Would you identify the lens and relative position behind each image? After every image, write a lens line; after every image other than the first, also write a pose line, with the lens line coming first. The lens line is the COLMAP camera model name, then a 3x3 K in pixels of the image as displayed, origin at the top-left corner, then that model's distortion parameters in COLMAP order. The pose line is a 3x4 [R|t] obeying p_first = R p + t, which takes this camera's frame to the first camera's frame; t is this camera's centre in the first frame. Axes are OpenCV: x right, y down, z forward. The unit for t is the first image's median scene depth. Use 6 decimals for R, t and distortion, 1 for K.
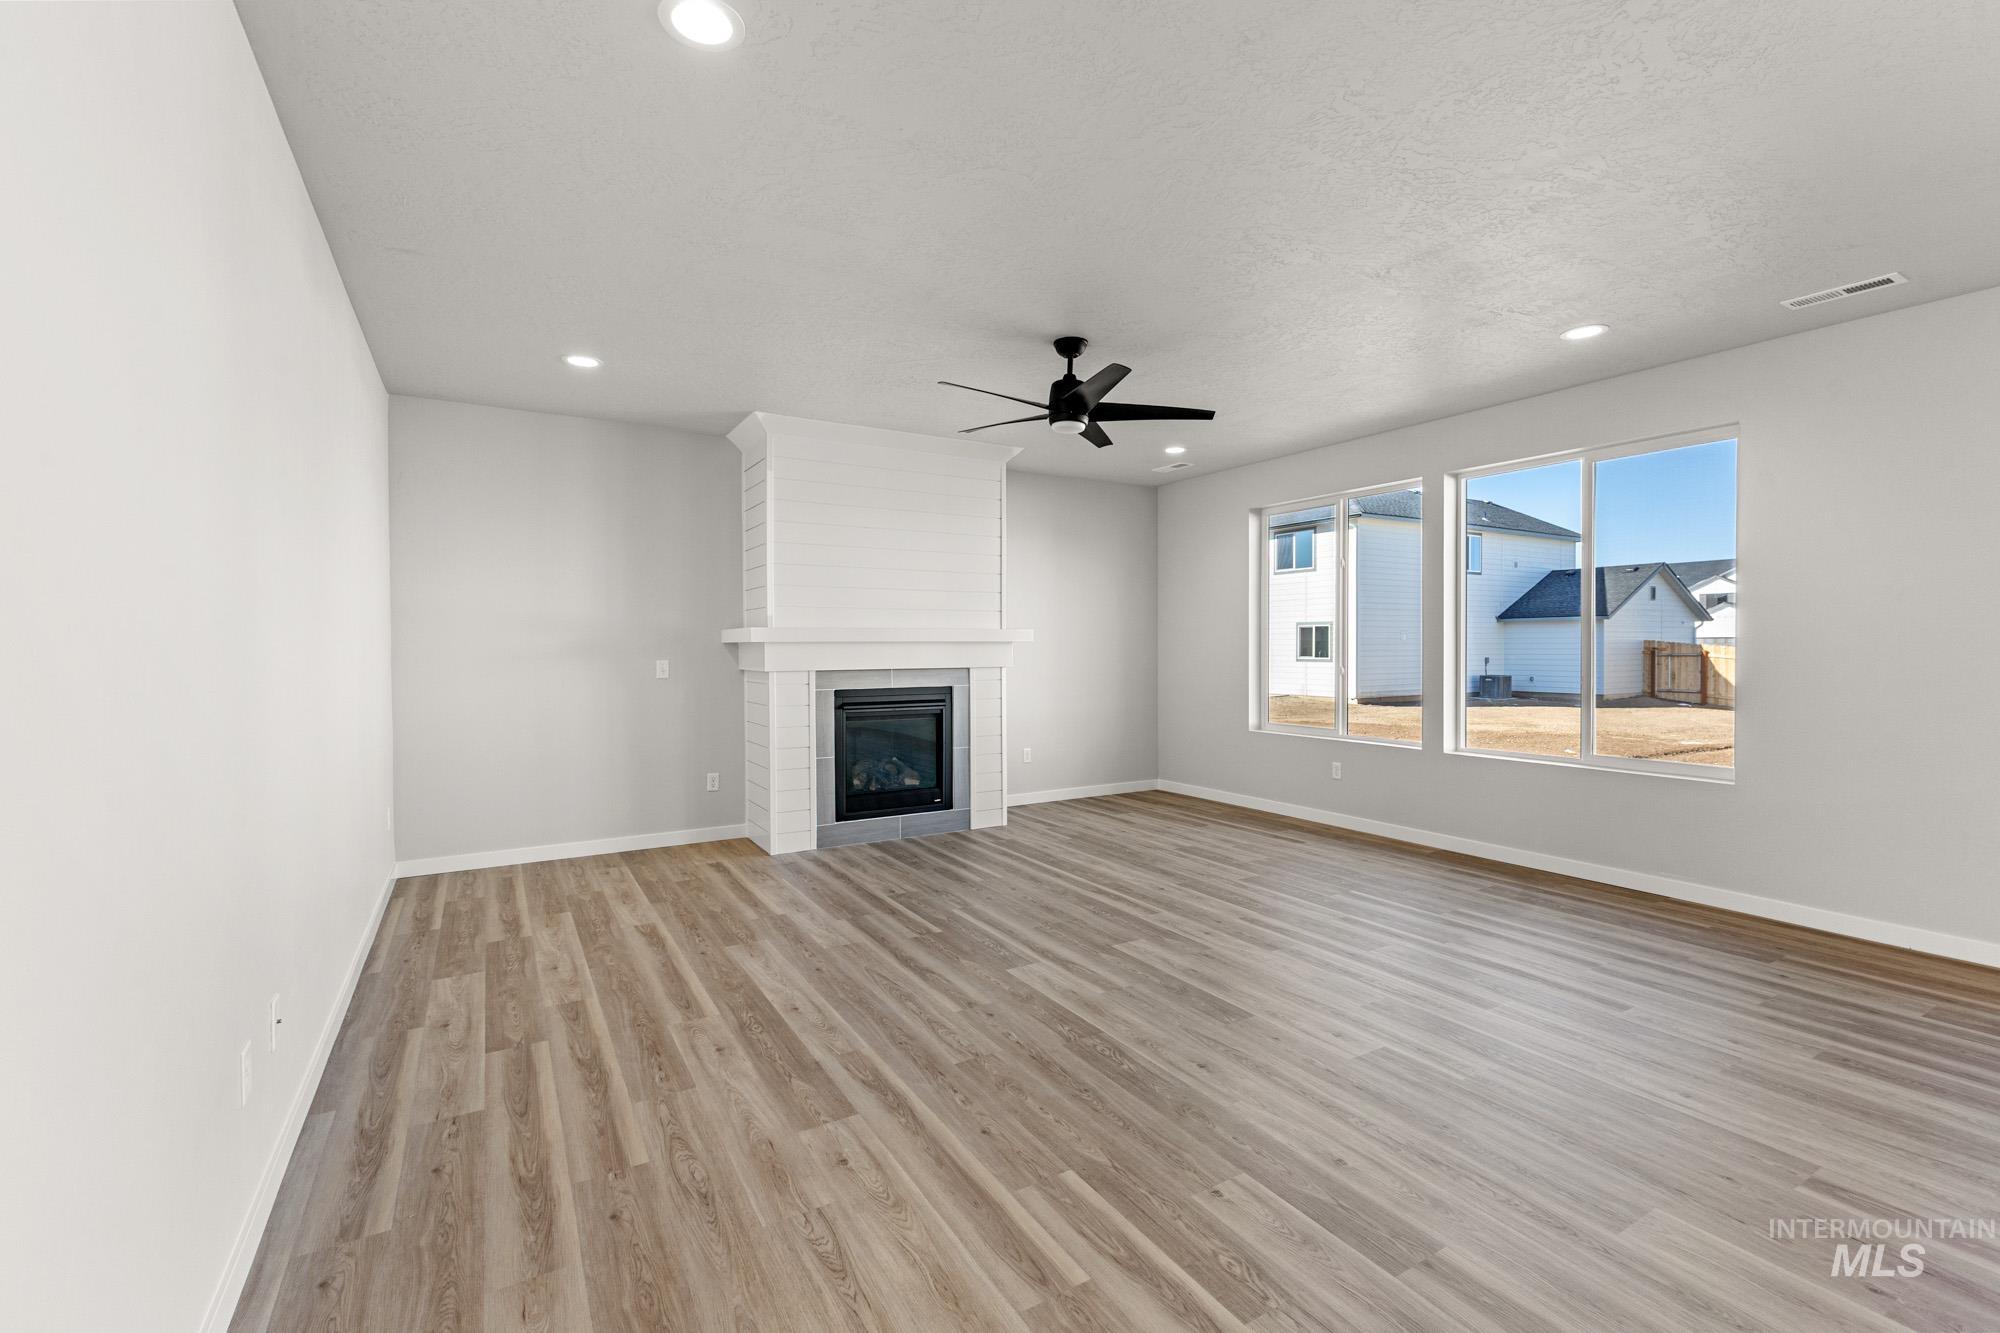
lens RADIAL K [[869.2, 0, 1000.5], [0, 869.2, 654.4], [0, 0, 1]] dist [0.000720, -0.000205]
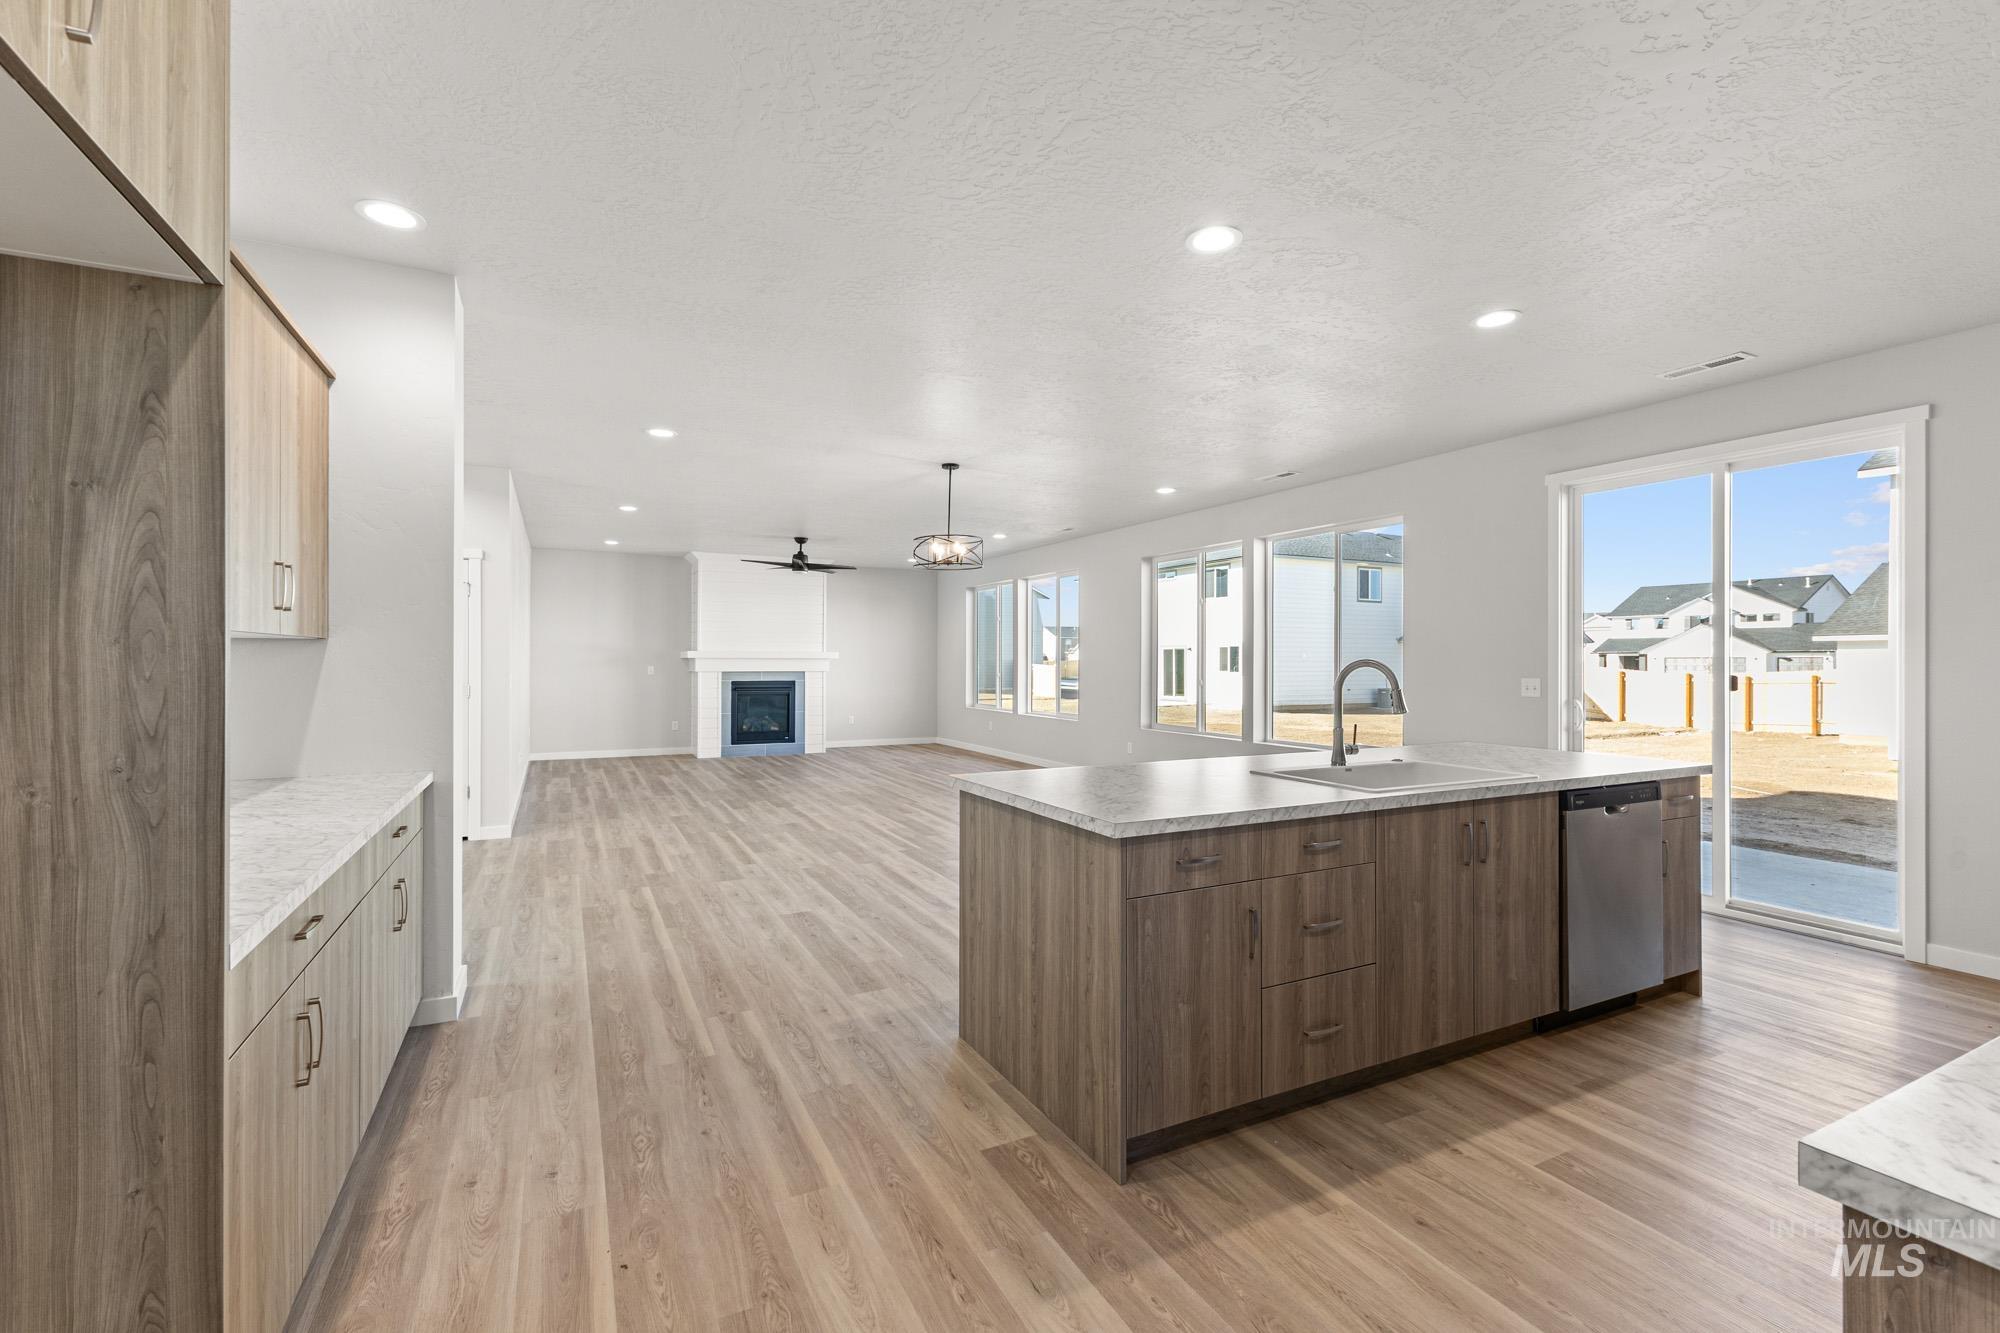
lens RADIAL K [[869.2, 0, 1034.4], [0, 869.2, 659.2], [0, 0, 1]] dist [0.000720, -0.000205]
pose [[0.999890, 0.008991, -0.011787, 0.518605], [-0.009176, 0.999834, -0.015734, 0.014063], [0.011644, 0.015840, 0.999807, -0.995861]]
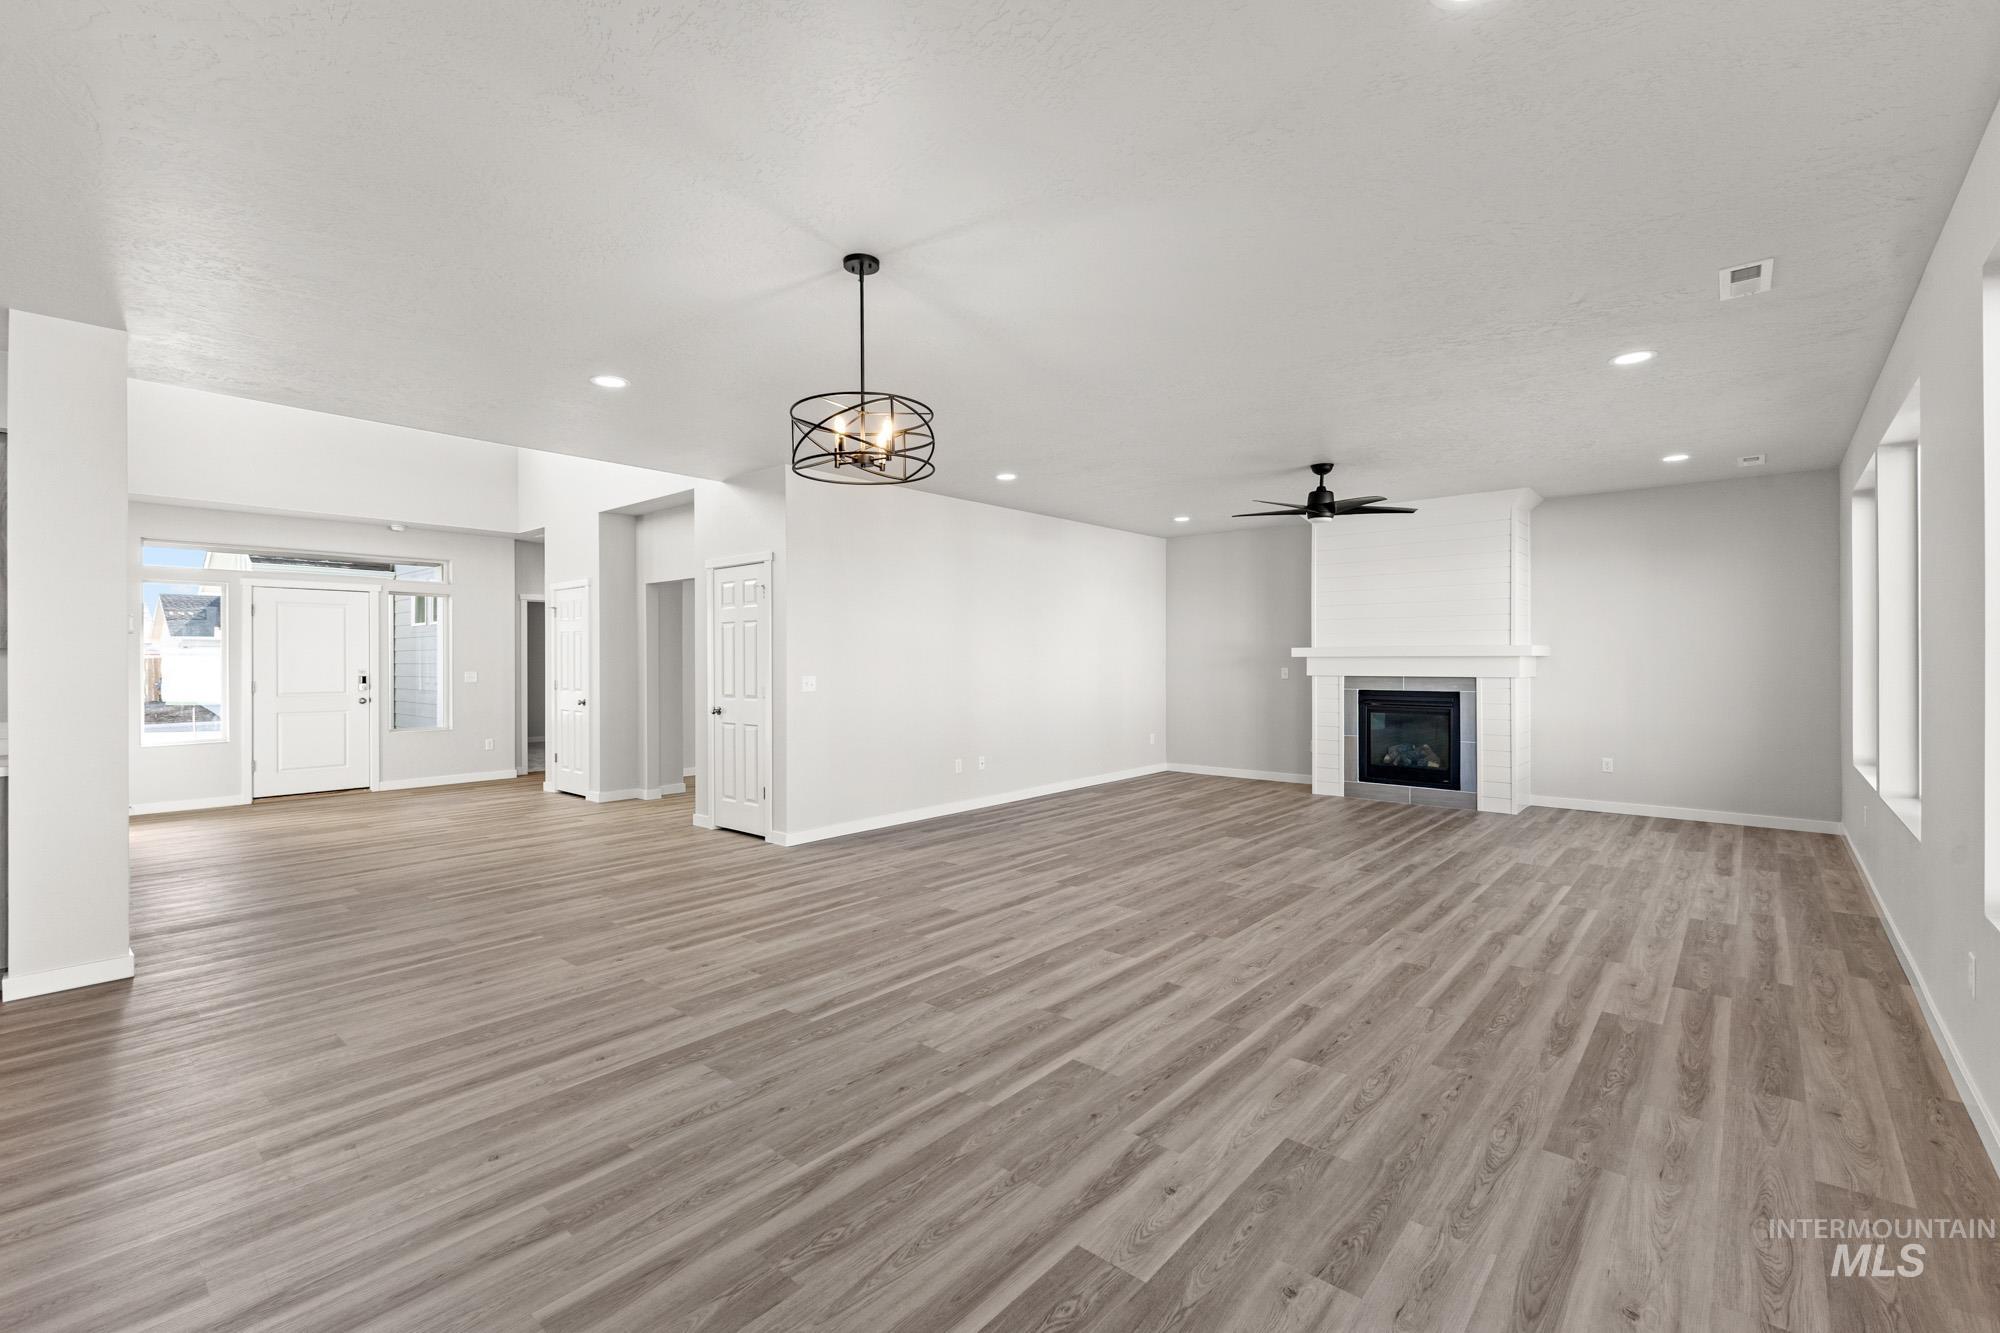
lens RADIAL K [[869.2, 0, 1003.1], [0, 869.2, 655.6], [0, 0, 1]] dist [0.000720, -0.000205]
pose [[0.320465, 0.001486, -0.947259, 0.919745], [-0.012152, 0.999923, -0.002542, -0.004142], [0.947182, 0.012326, 0.320459, -0.022253]]
